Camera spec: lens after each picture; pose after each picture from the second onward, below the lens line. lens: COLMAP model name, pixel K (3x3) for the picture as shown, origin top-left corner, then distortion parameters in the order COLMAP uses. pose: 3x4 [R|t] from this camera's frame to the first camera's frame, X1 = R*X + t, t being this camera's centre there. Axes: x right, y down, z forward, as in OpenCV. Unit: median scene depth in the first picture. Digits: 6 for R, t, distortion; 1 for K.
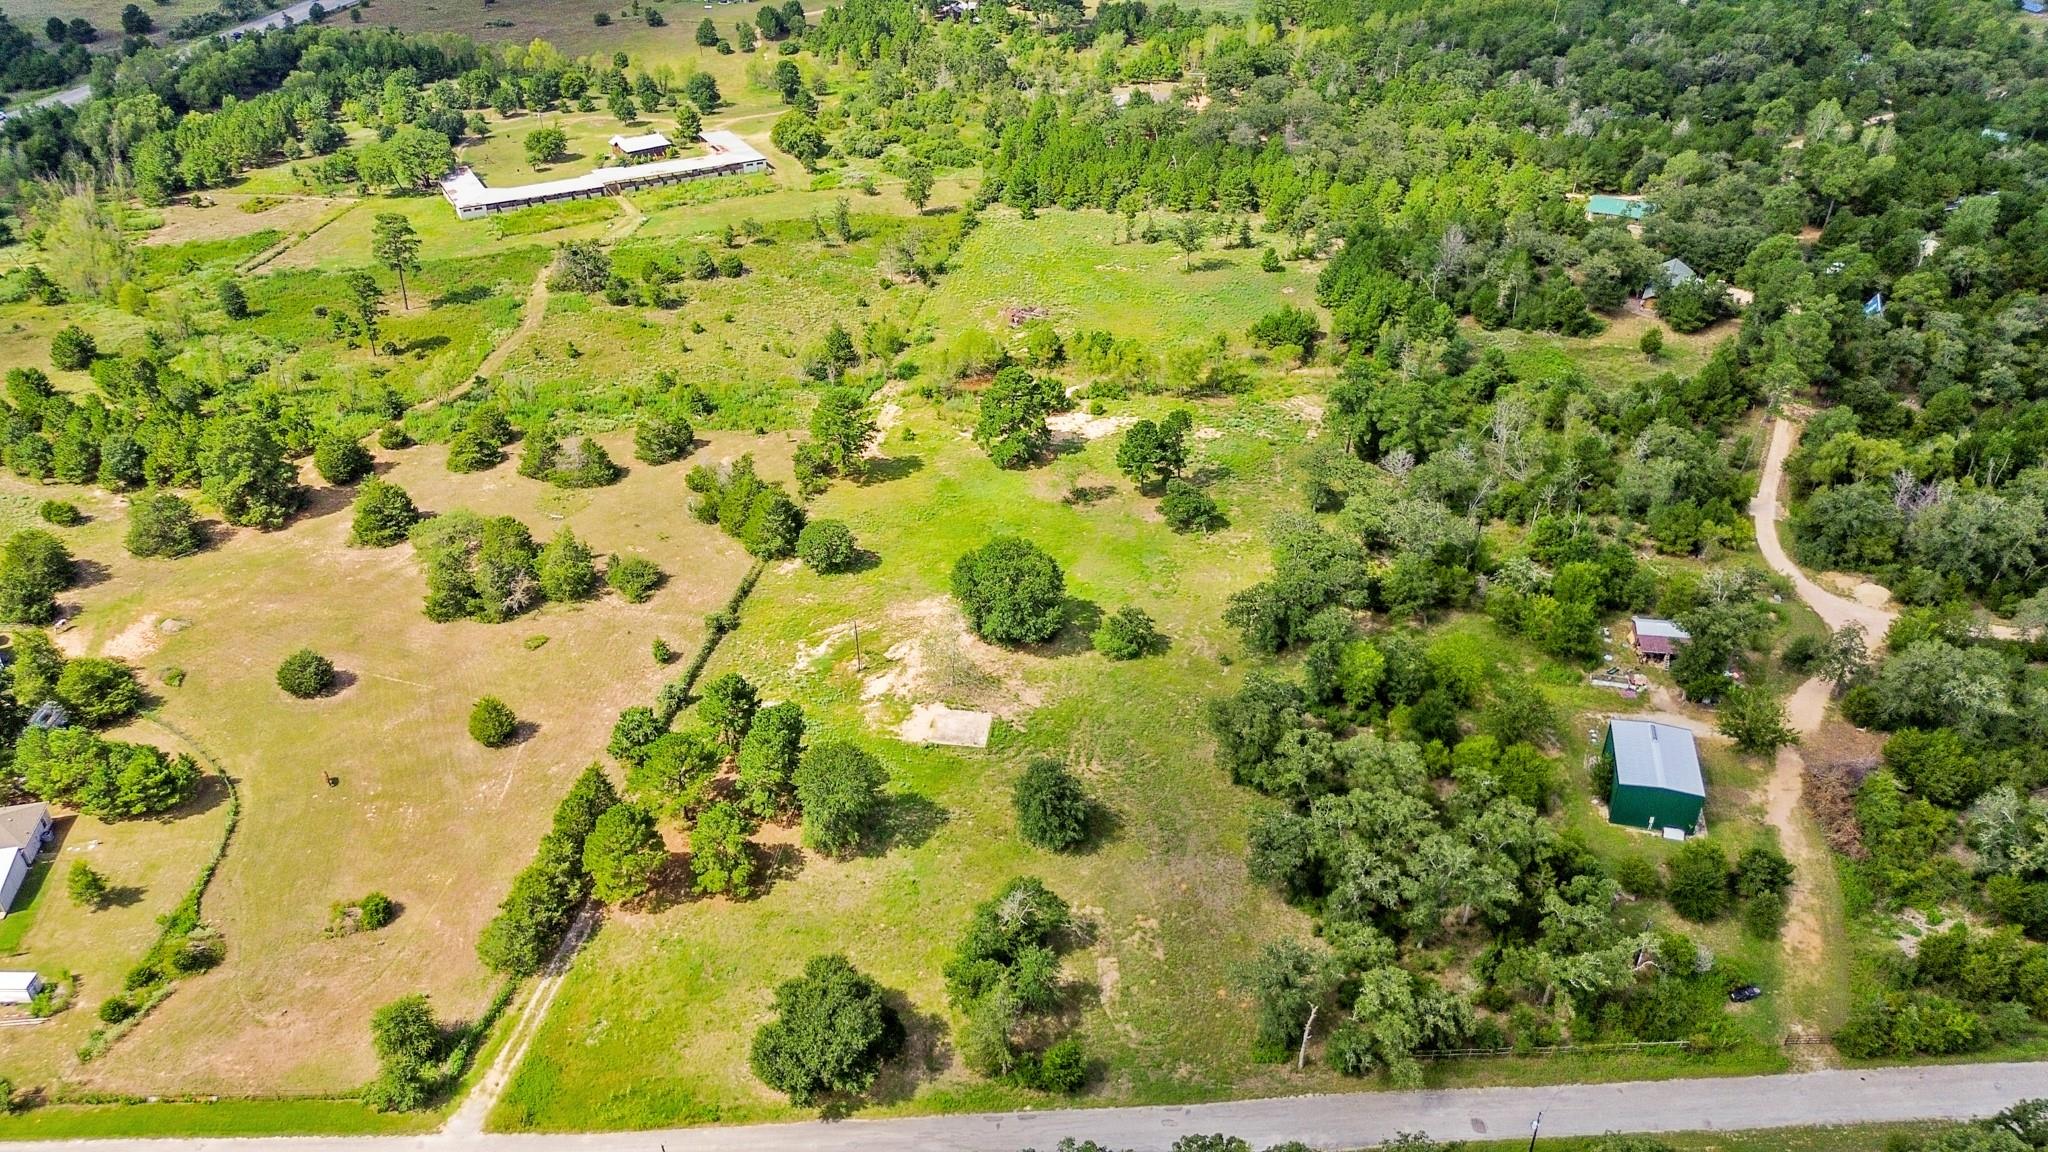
lens RADIAL K [[1443.1, 0, 1024.0], [0, 1443.1, 576.0], [0, 0, 1]] dist [0.064564, -0.056513]
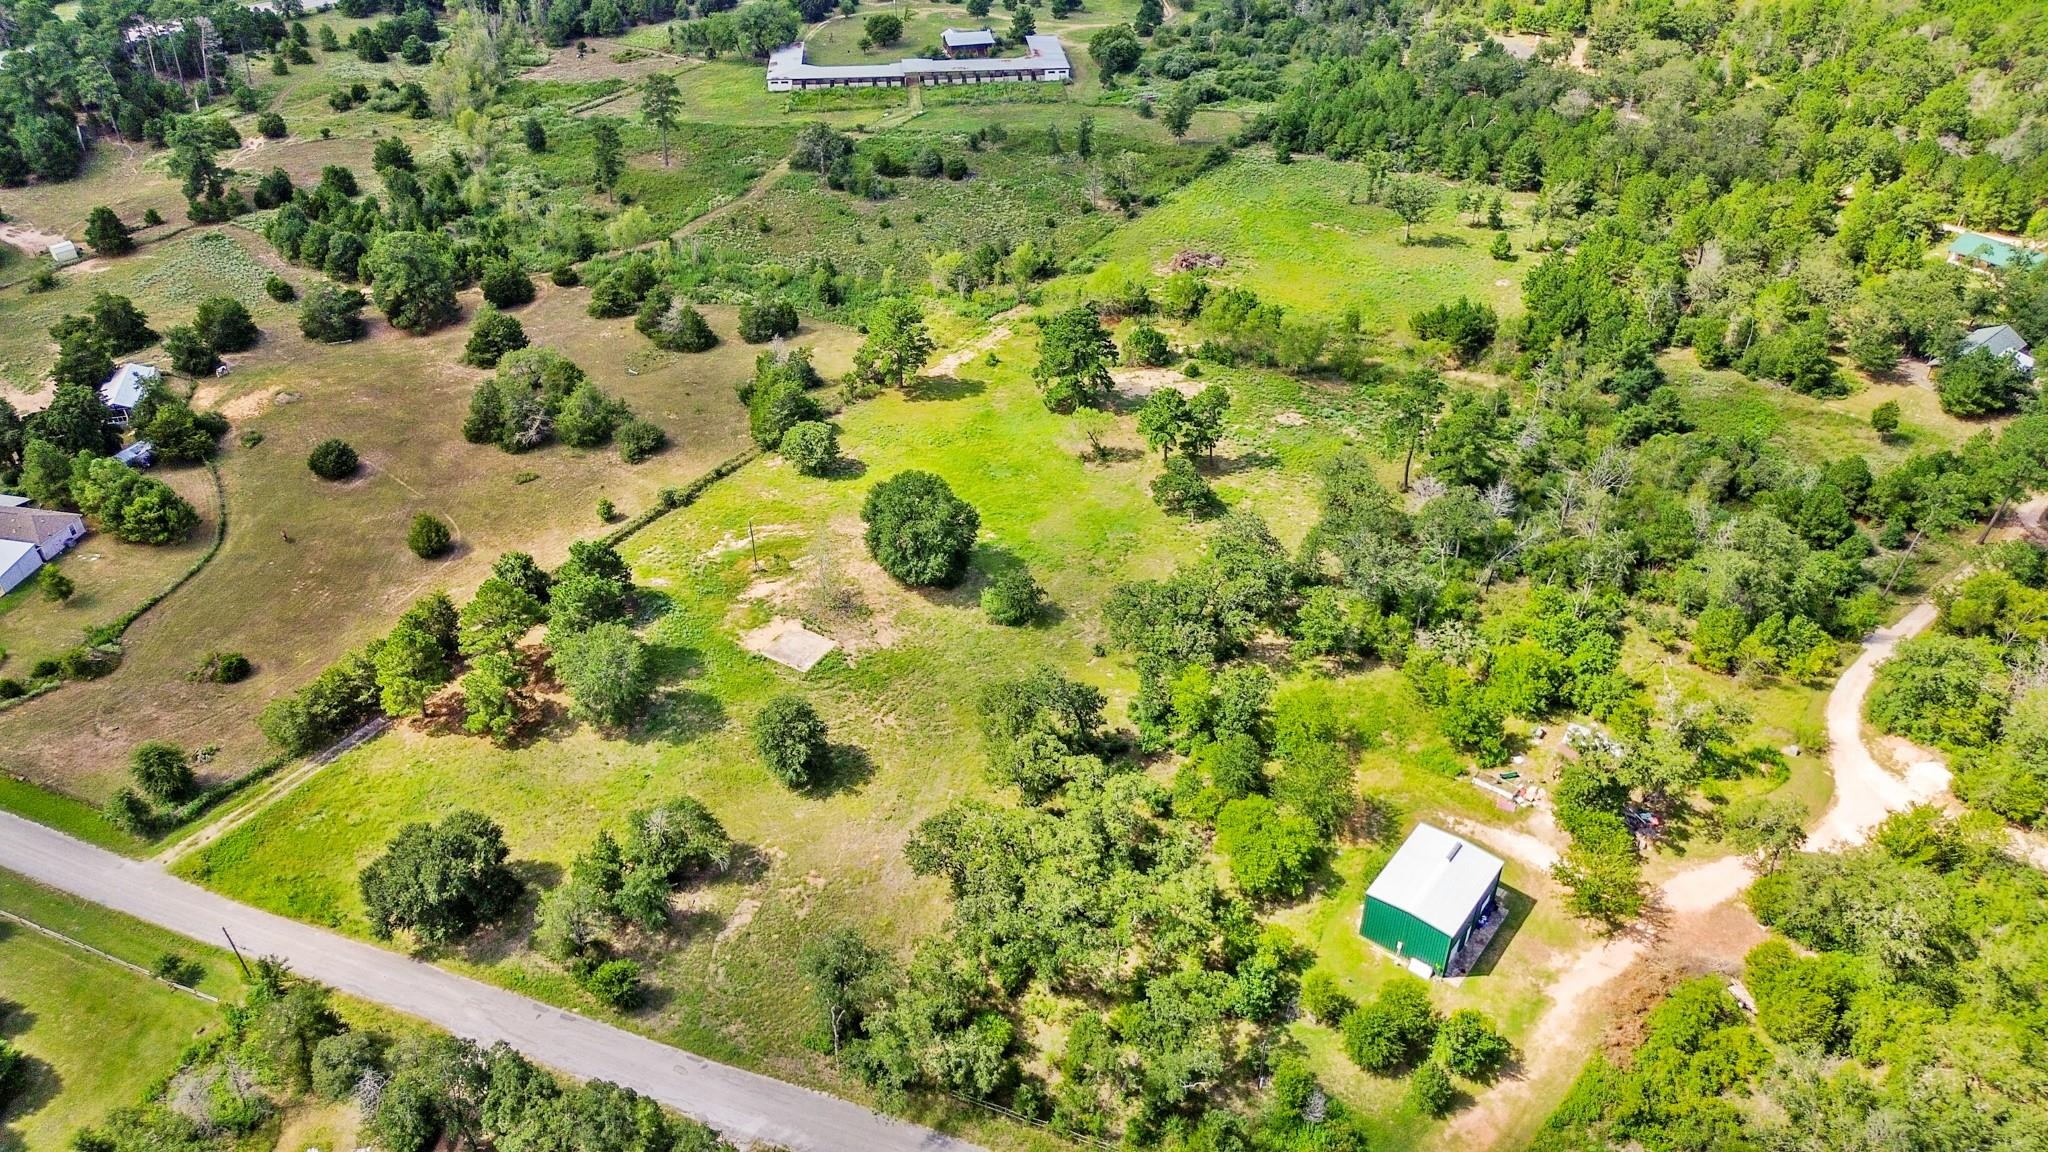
lens RADIAL K [[1456.0, 0, 1024.0], [0, 1456.0, 576.0], [0, 0, 1]] dist [0.031491, -0.007995]
pose [[0.918105, 0.232076, -0.321284, 0.335295], [-0.216183, 0.972661, 0.084823, -0.050353], [0.332185, -0.008420, 0.943177, 0.088613]]
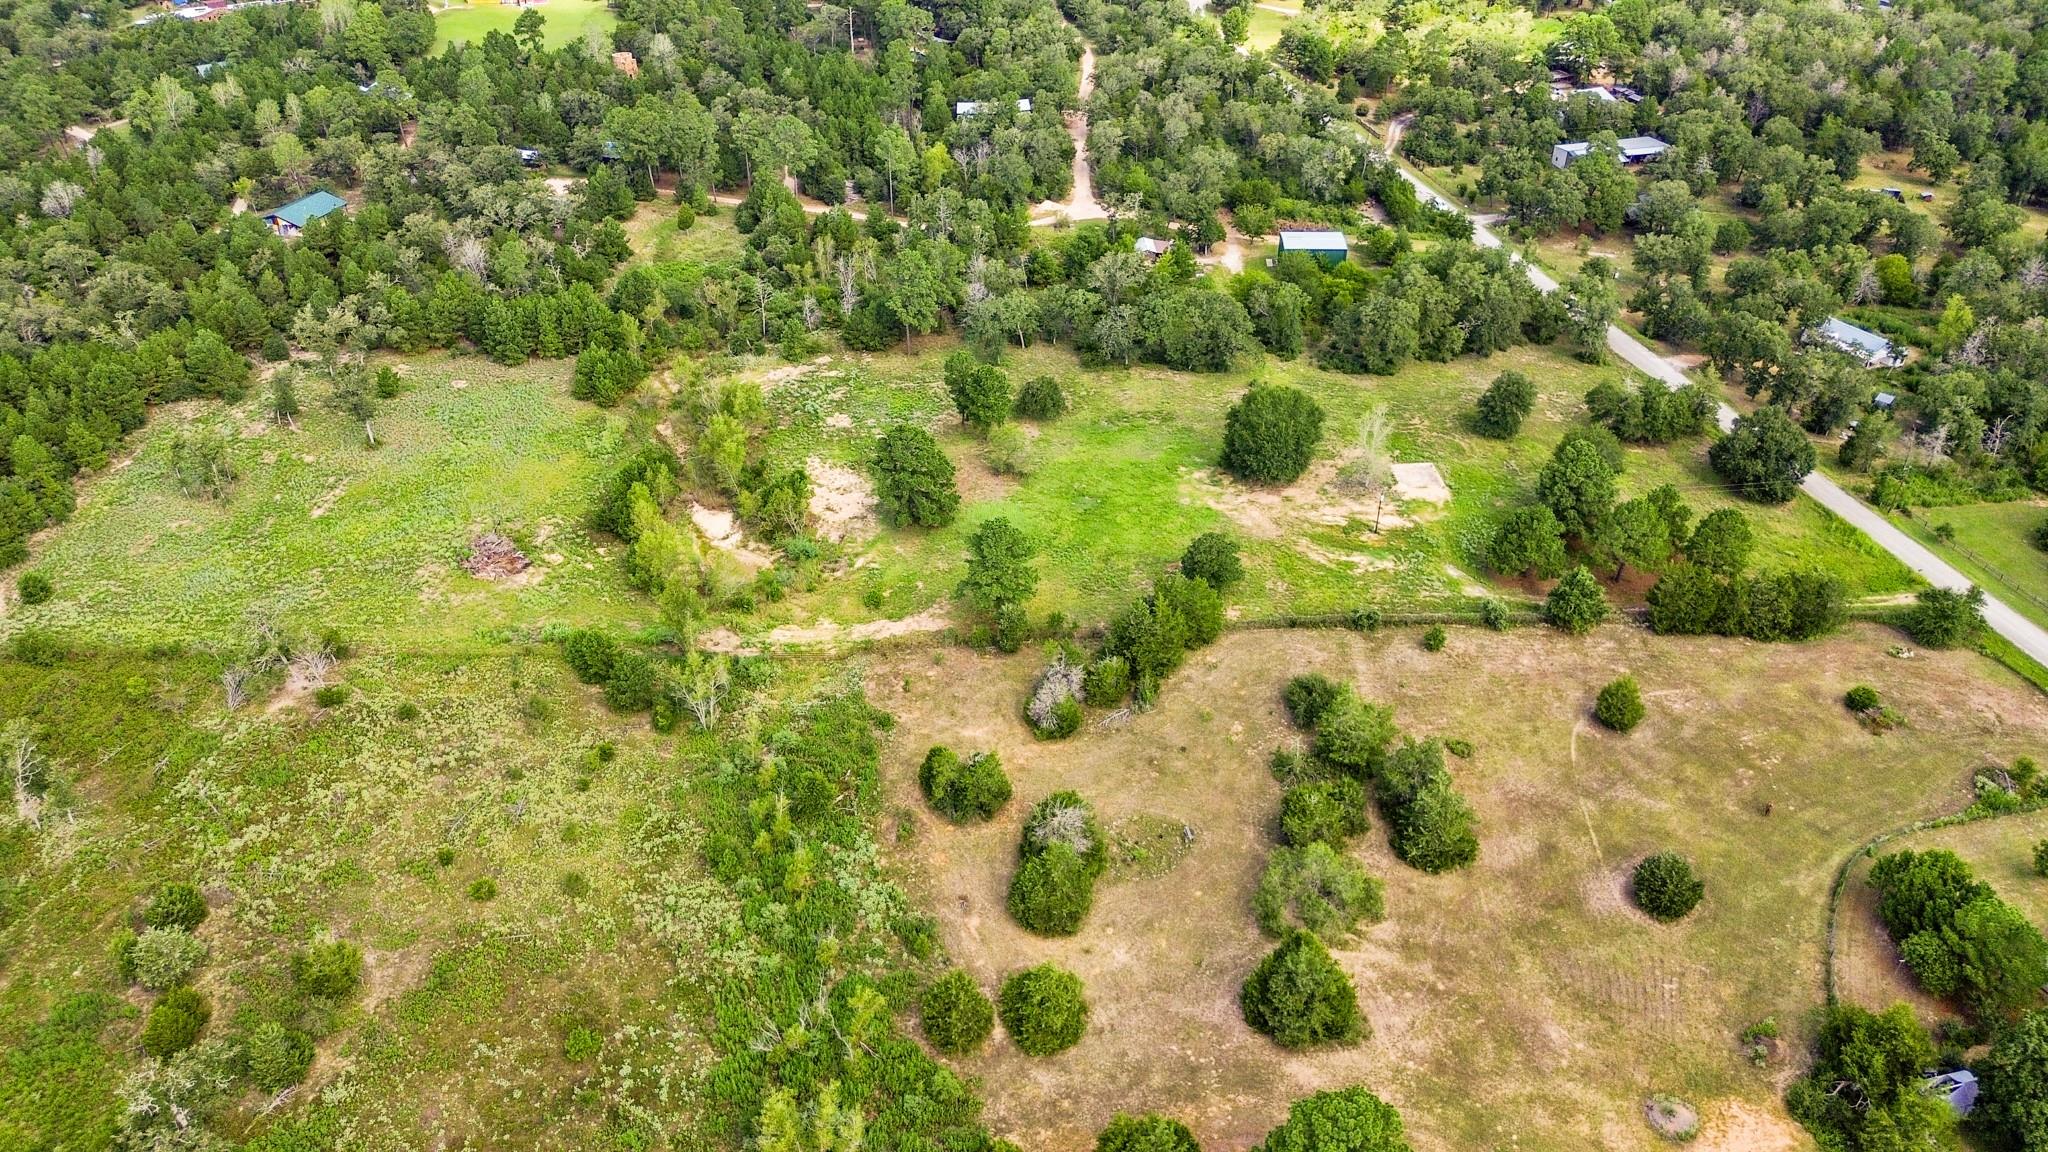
lens RADIAL K [[1444.5, 0, 1024.0], [0, 1444.5, 576.0], [0, 0, 1]] dist [0.031109, -0.000484]
pose [[-0.202691, -0.545180, 0.813446, -0.840014], [0.530291, 0.637234, 0.559217, -0.578767], [-0.823230, 0.544711, 0.159943, 0.922661]]
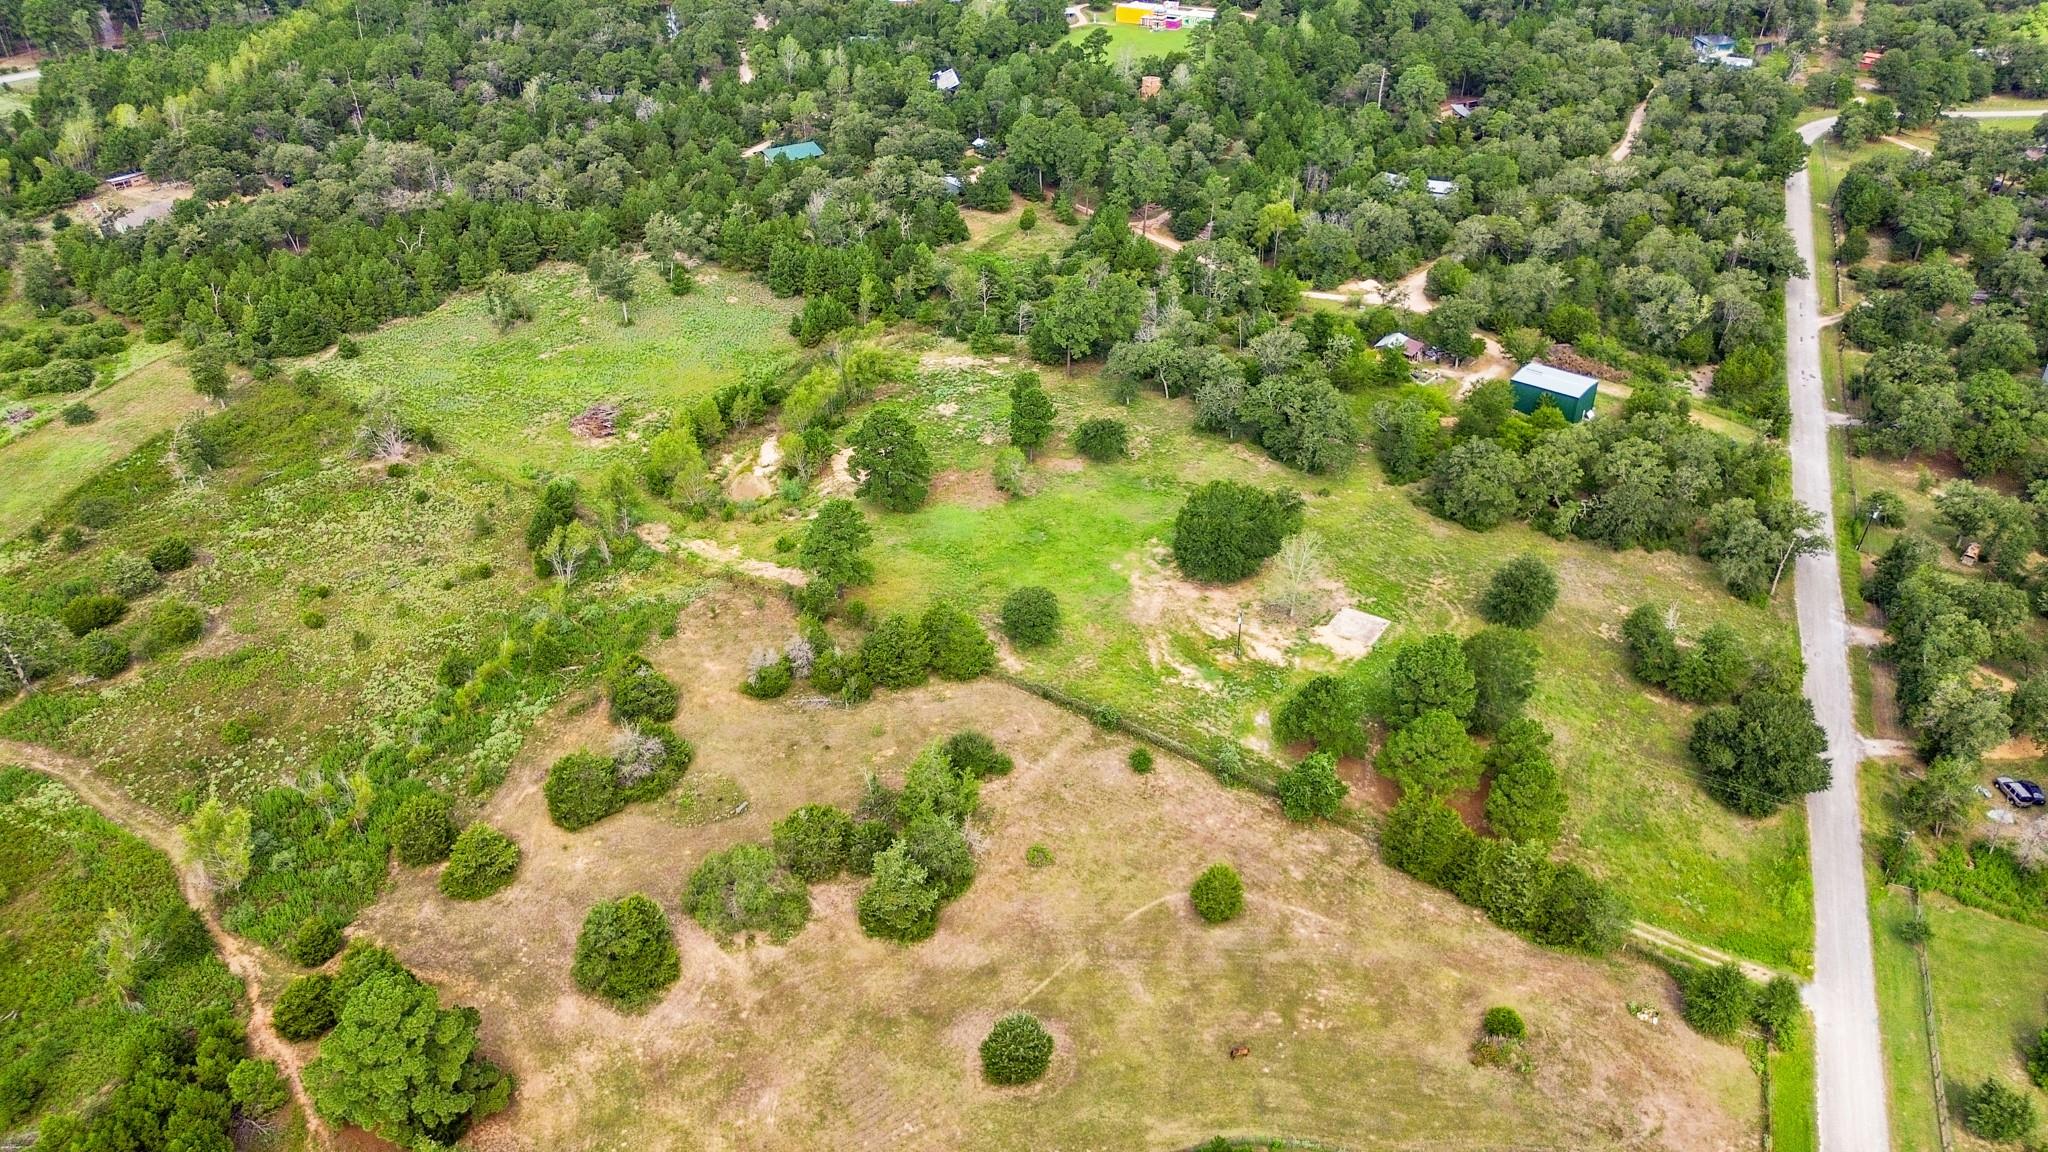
lens RADIAL K [[1443.1, 0, 1024.0], [0, 1443.1, 576.0], [0, 0, 1]] dist [0.064564, -0.056513]
pose [[0.424608, -0.477597, 0.769161, -0.804509], [0.482962, 0.838063, 0.253766, -0.269174], [-0.765804, 0.263725, 0.586510, 0.441170]]
